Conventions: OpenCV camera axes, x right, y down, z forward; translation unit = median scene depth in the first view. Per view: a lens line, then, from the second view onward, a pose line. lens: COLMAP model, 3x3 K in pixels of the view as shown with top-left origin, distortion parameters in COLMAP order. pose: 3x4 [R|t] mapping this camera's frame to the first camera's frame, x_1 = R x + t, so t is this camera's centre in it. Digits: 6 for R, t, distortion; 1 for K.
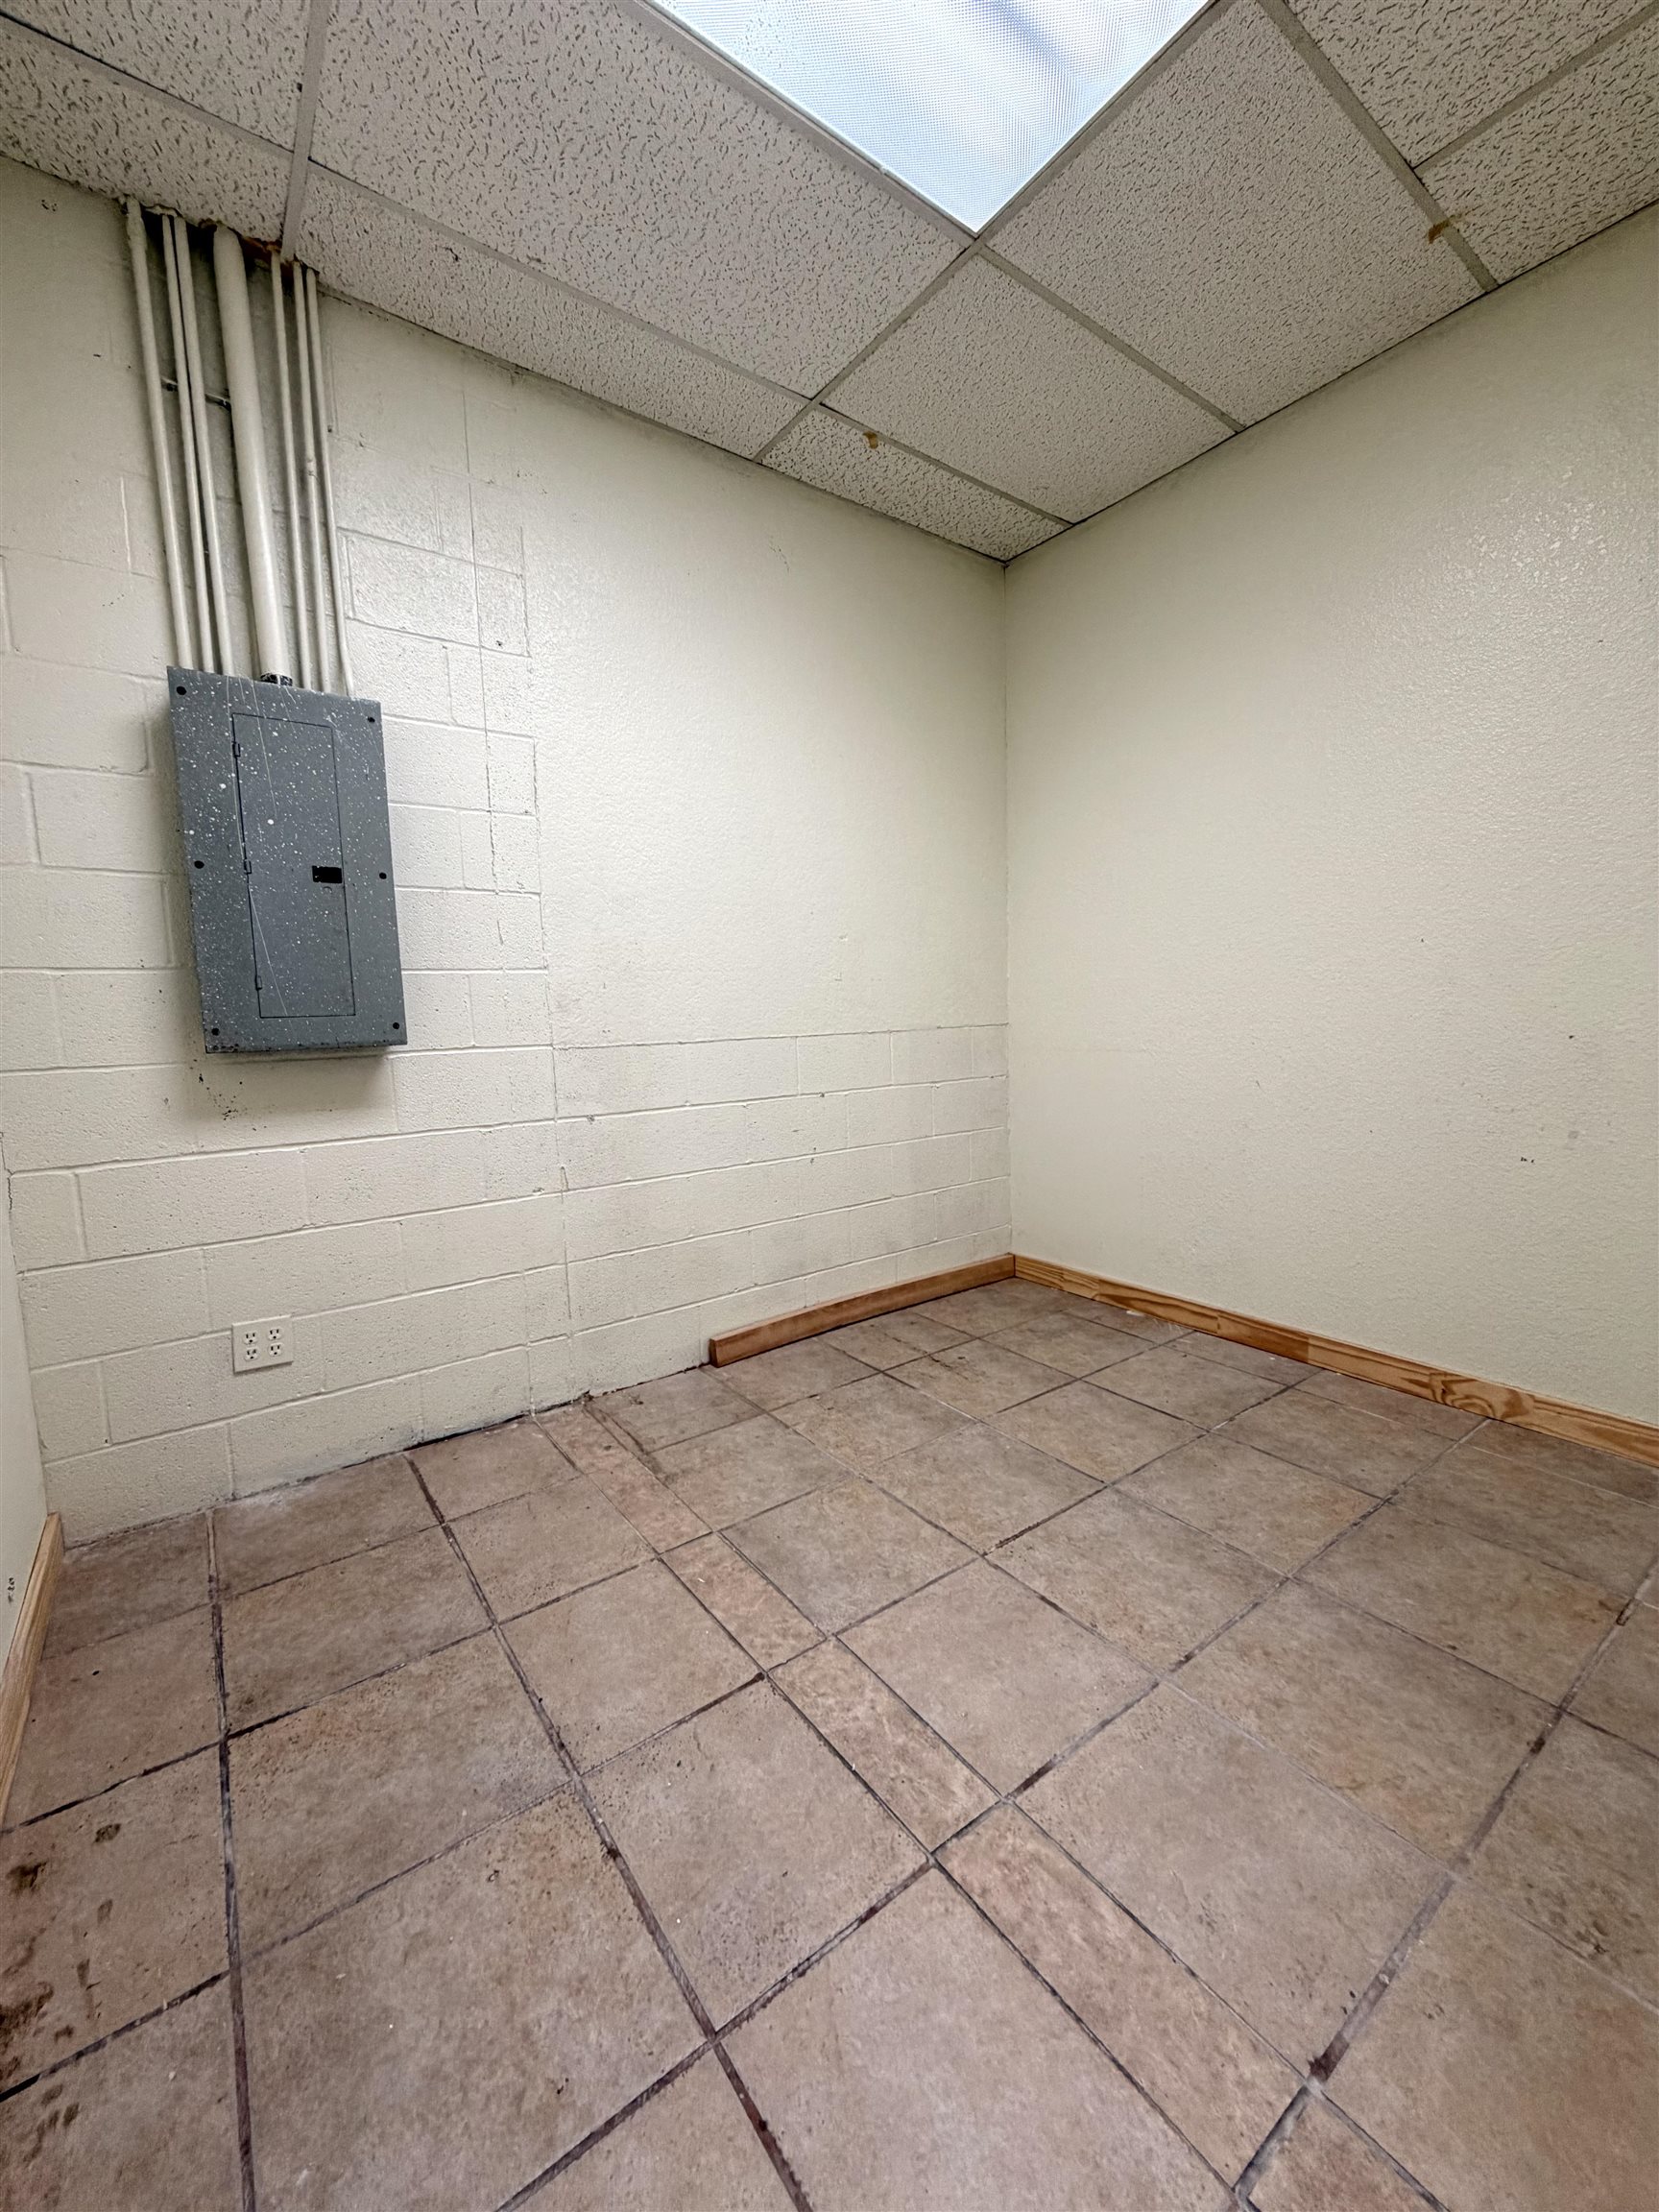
lens RADIAL K [[880.9, 0, 809.5], [0, 880.9, 1092.8], [0, 0, 1]] dist [0.001375, 0.000040]
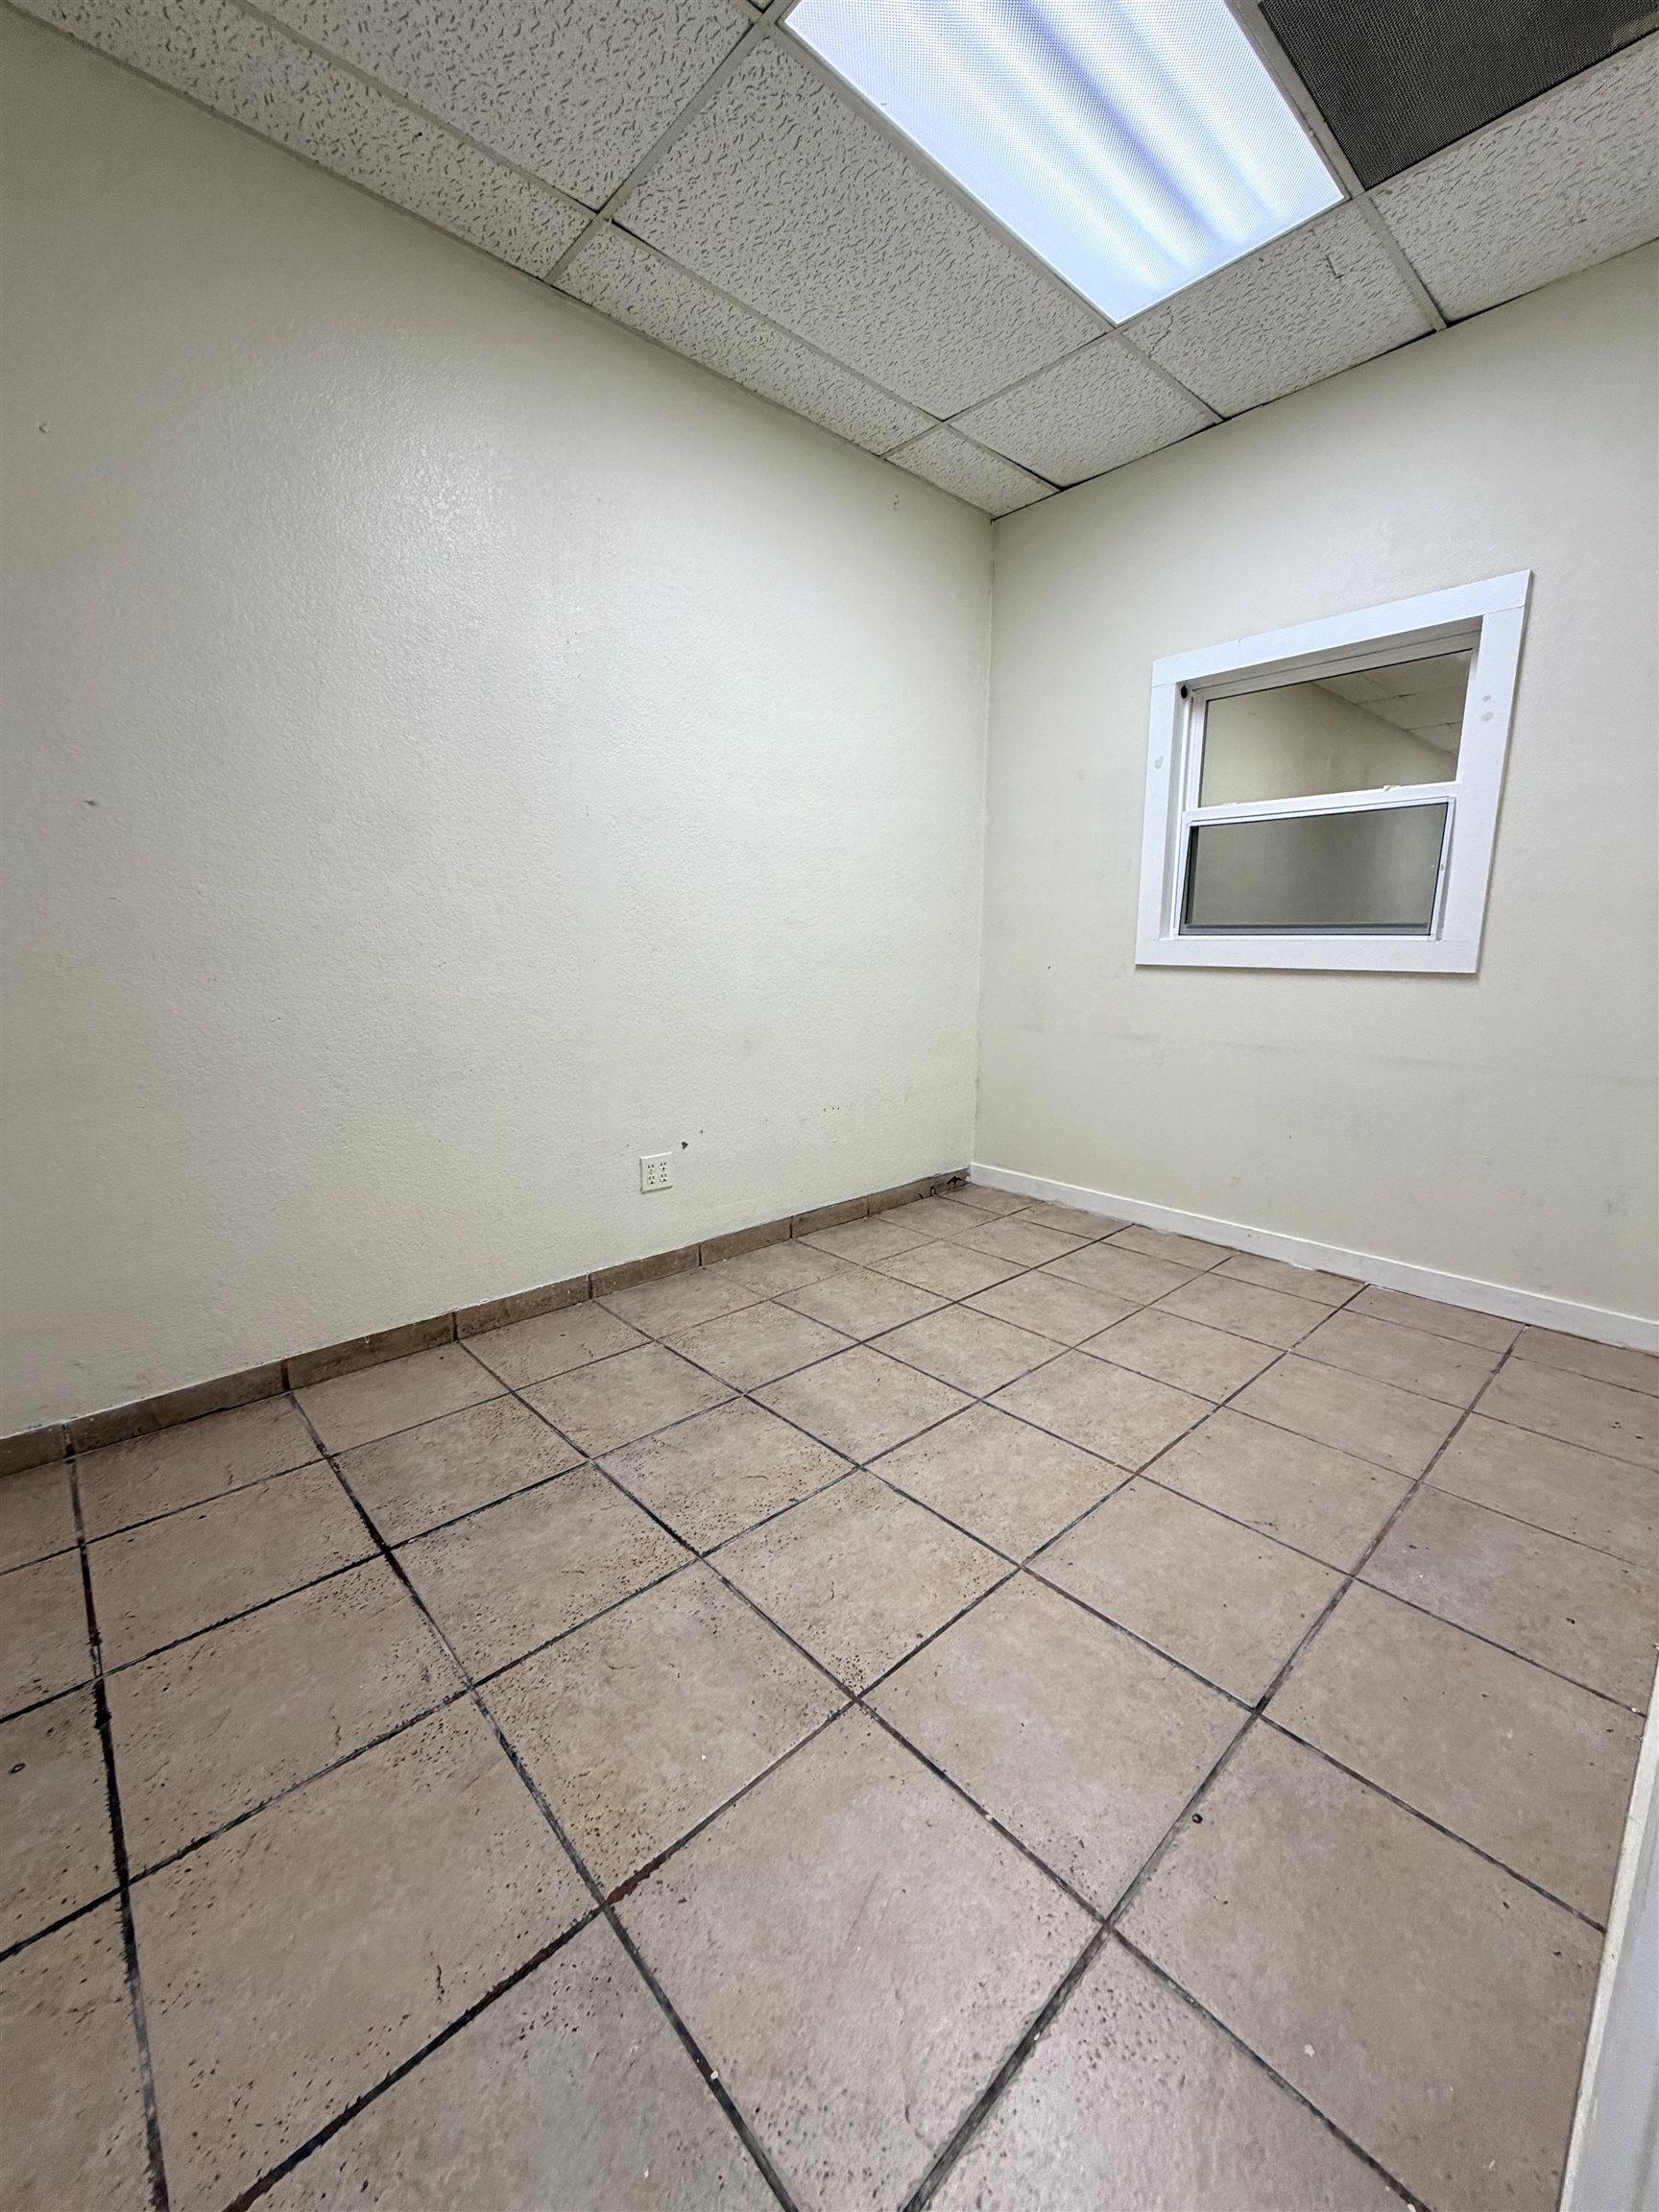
lens RADIAL K [[880.9, 0, 808.7], [0, 880.9, 1106.2], [0, 0, 1]] dist [0.001375, 0.000040]
pose [[0.992625, 0.013468, 0.120474, -0.122577], [-0.024469, 0.995613, 0.090313, 0.010446], [-0.118729, -0.092595, 0.988600, -0.090492]]
